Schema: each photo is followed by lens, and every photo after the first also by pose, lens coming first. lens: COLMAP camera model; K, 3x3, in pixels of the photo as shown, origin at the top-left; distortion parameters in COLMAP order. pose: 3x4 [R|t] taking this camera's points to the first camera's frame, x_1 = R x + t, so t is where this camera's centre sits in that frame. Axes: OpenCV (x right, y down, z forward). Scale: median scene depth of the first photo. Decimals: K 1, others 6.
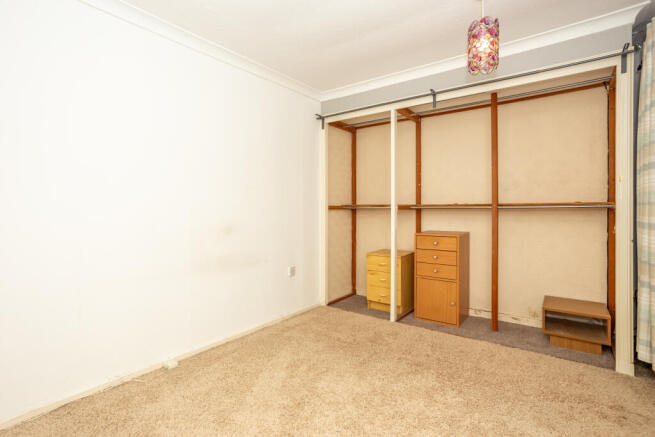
lens RADIAL K [[319.2, 0, 312.7], [0, 319.2, 205.2], [0, 0, 1]] dist [-0.038024, 0.019909]
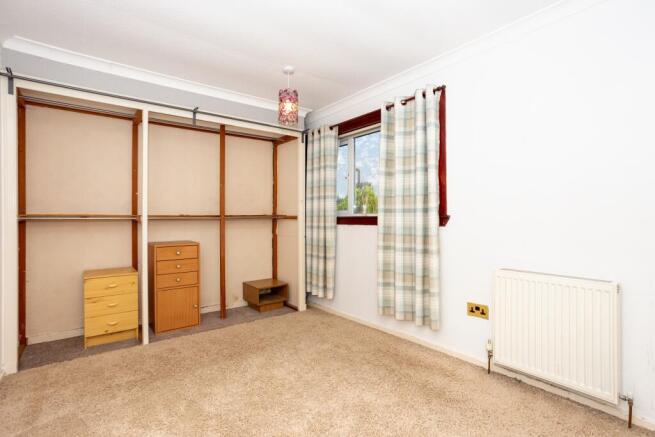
lens RADIAL K [[319.2, 0, 326.7], [0, 319.2, 220.3], [0, 0, 1]] dist [-0.038024, 0.019909]
pose [[0.249787, -0.006360, 0.968280, -0.519803], [-0.002329, 0.999972, 0.007169, 0.005930], [-0.968298, -0.004045, 0.249765, 0.296954]]
